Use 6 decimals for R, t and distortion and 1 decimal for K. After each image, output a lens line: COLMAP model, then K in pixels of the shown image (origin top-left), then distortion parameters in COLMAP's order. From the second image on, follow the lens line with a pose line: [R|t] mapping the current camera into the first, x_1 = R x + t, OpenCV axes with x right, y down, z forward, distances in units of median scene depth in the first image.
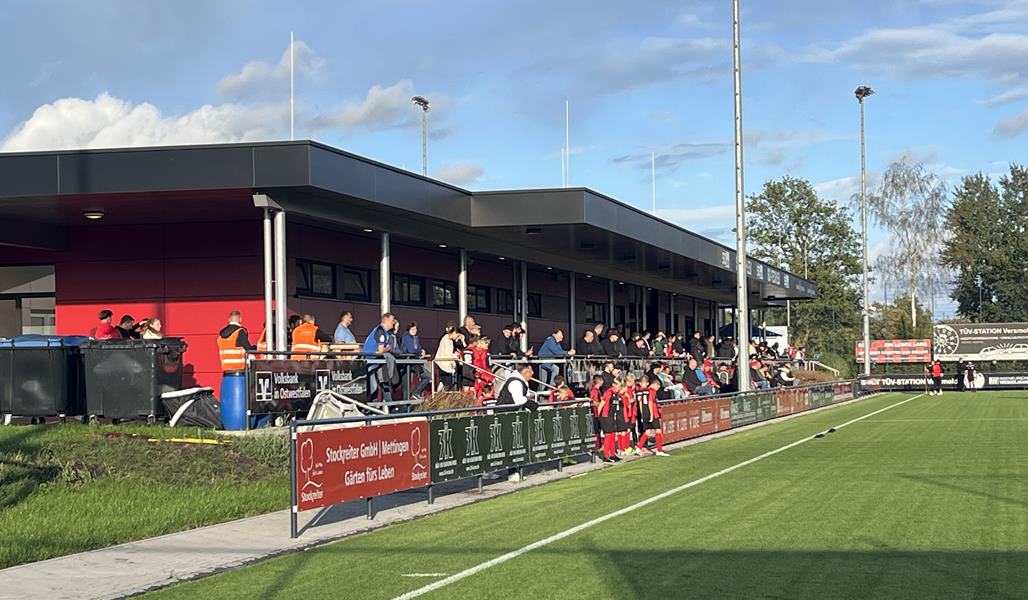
lens RADIAL K [[1910.1, 0, 514.0], [0, 1910.1, 300.0], [0, 0, 1]] dist [-0.060659, -0.084843]
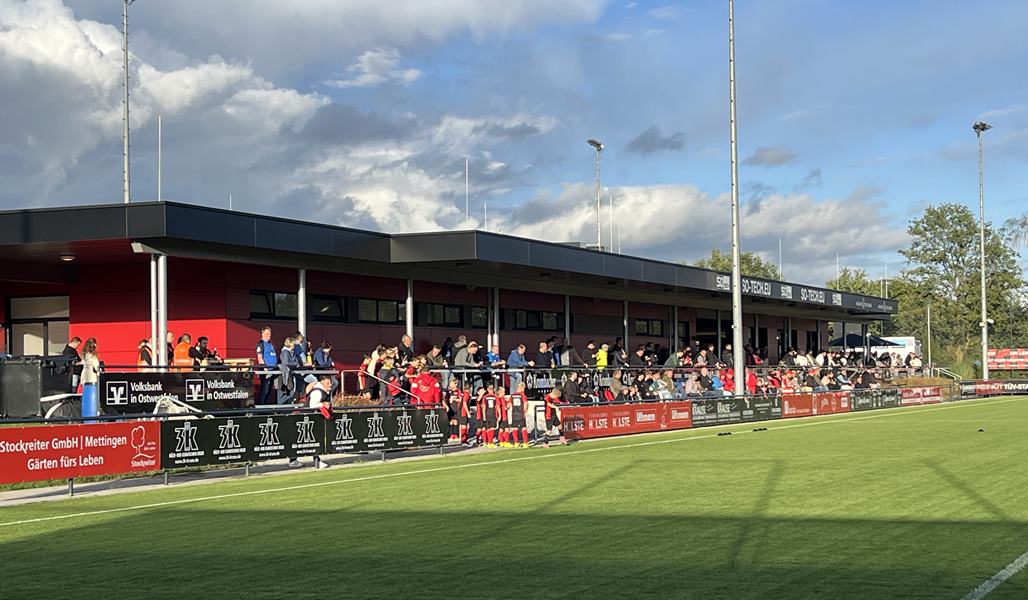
lens RADIAL K [[1674.2, 0, 514.0], [0, 1674.2, 300.0], [0, 0, 1]] dist [0.000392, -0.037369]
pose [[0.981881, -0.007716, -0.189344, 0.179205], [0.006397, 0.999951, -0.007574, -0.003732], [0.189393, 0.006226, 0.981882, -0.030070]]
